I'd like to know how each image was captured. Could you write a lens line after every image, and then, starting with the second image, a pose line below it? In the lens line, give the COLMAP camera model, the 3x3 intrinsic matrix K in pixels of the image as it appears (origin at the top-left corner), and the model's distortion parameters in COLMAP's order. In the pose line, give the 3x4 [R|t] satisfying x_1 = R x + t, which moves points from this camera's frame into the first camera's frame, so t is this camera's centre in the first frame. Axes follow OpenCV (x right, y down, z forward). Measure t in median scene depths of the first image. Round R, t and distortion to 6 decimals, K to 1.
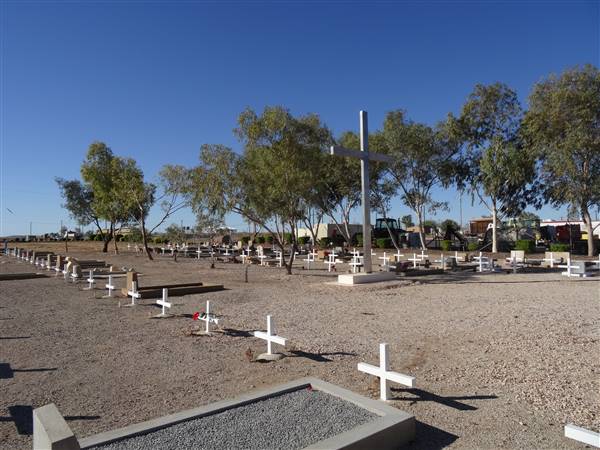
lens RADIAL K [[434.3, 0, 304.2], [0, 434.3, 225.0], [0, 0, 1]] dist [0.002673, -0.007131]
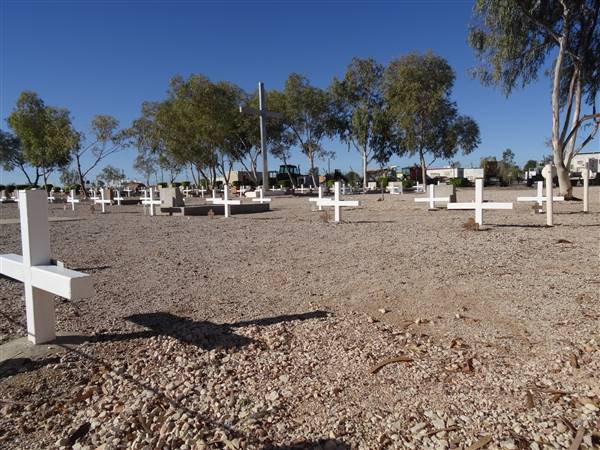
lens RADIAL K [[432.4, 0, 307.8], [0, 432.4, 225.2], [0, 0, 1]] dist [-0.009727, -0.001255]
pose [[0.977378, -0.027264, 0.209736, -0.013535], [0.004812, 0.994266, 0.106823, 0.027775], [-0.211446, -0.103397, 0.971905, -0.222490]]
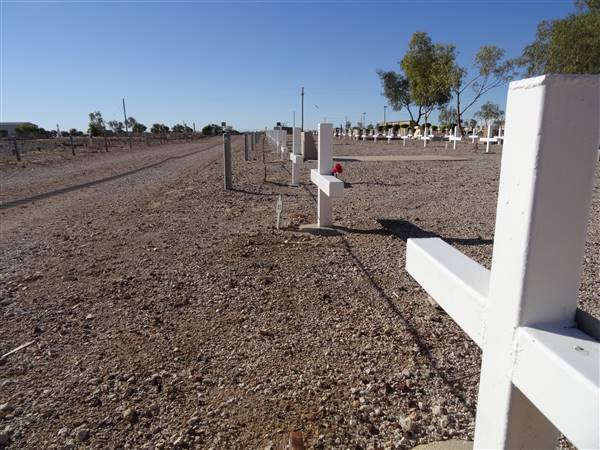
lens RADIAL K [[435.5, 0, 302.3], [0, 435.5, 226.2], [0, 0, 1]] dist [0.002502, 0.000834]
pose [[0.827102, 0.113354, -0.550503, -0.031053], [0.021245, 0.972447, 0.232156, 0.029799], [0.561650, -0.203712, 0.801904, -0.187772]]
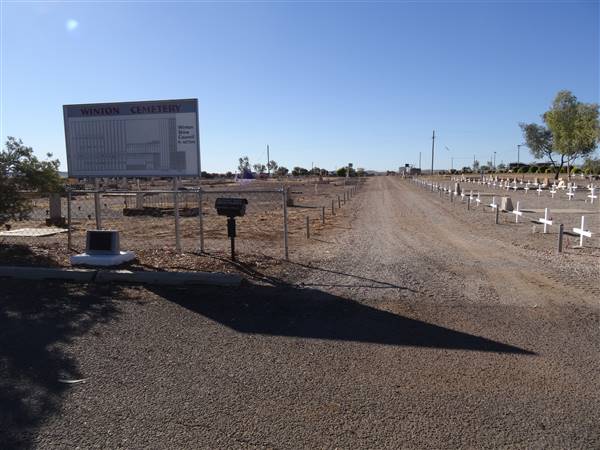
lens RADIAL K [[436.8, 0, 300.1], [0, 436.8, 227.1], [0, 0, 1]] dist [0.004893, -0.000716]
pose [[0.644544, 0.087627, -0.759529, 0.047708], [0.031595, 0.989509, 0.140972, -0.003287], [0.763914, -0.114860, 0.635014, -0.437516]]
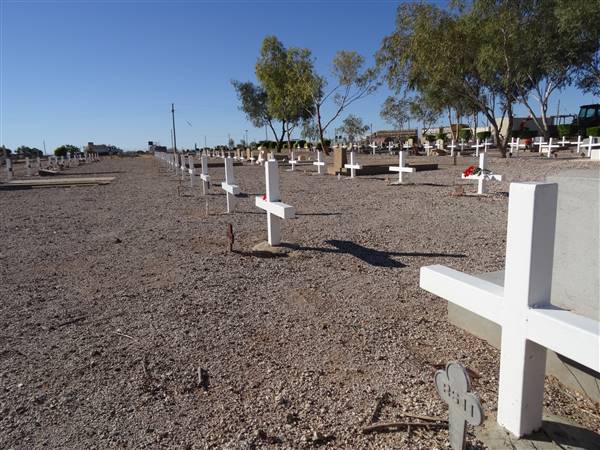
lens RADIAL K [[434.3, 0, 304.2], [0, 434.3, 225.0], [0, 0, 1]] dist [0.002673, -0.007131]
pose [[0.942500, 0.033221, -0.332550, -0.057266], [0.035920, 0.979214, 0.199623, 0.029857], [0.332270, -0.200090, 0.921716, 0.036497]]
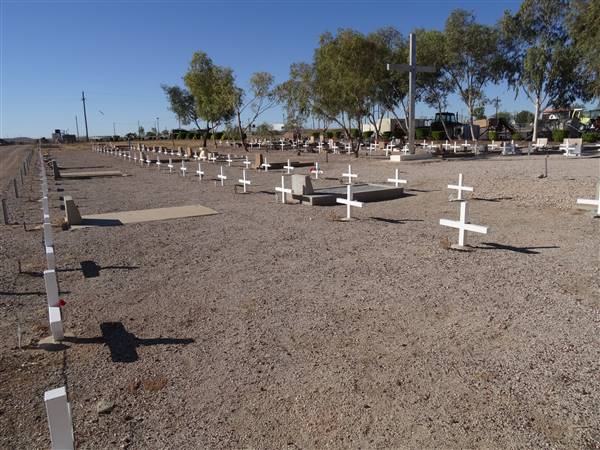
lens RADIAL K [[434.3, 0, 304.2], [0, 434.3, 225.0], [0, 0, 1]] dist [0.002673, -0.007131]
pose [[0.989302, 0.013877, -0.145222, 0.002401], [0.020284, 0.972711, 0.231132, -0.000742], [0.144467, -0.231605, 0.962023, -0.210275]]
